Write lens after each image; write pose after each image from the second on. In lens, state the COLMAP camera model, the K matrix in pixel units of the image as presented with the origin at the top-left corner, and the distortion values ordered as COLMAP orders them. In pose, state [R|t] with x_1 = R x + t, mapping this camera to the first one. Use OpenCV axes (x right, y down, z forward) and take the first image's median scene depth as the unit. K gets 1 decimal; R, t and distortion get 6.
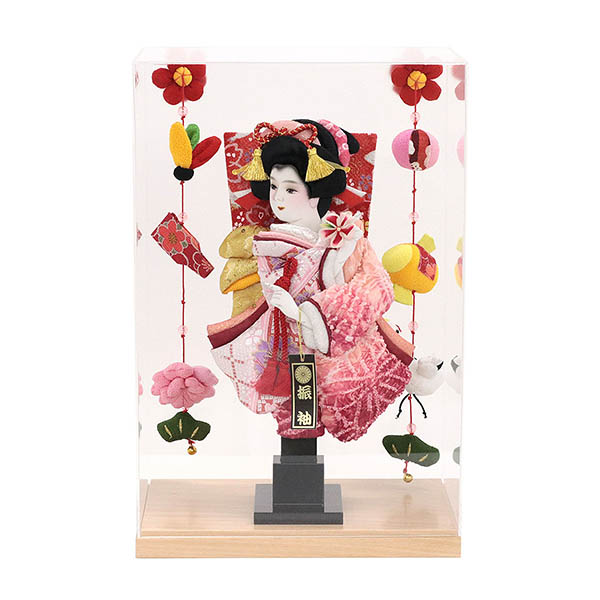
lens RADIAL K [[2316.7, 0, 300.0], [0, 2316.7, 300.0], [0, 0, 1]] dist [0.011162, 0.277796]
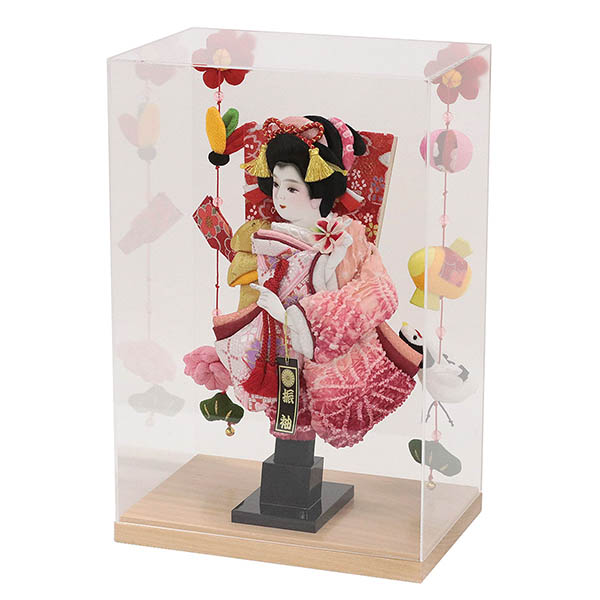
lens RADIAL K [[2316.7, 0, 300.0], [0, 2316.7, 300.0], [0, 0, 1]] dist [0.011162, 0.277796]
pose [[0.935406, 0.091915, -0.341420, 0.335522], [-0.061967, 0.993291, 0.097635, -0.096150], [0.348103, -0.070171, 0.934826, 0.083572]]
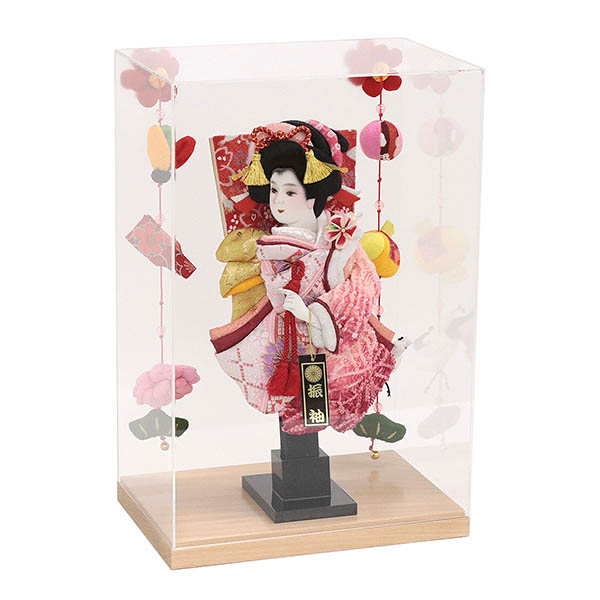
lens RADIAL K [[2316.7, 0, 300.0], [0, 2316.7, 300.0], [0, 0, 1]] dist [0.011162, 0.277796]
pose [[0.952194, -0.069805, 0.297411, -0.302510], [0.043447, 0.994592, 0.094339, -0.095690], [-0.302387, -0.076907, 0.950077, 0.033999]]
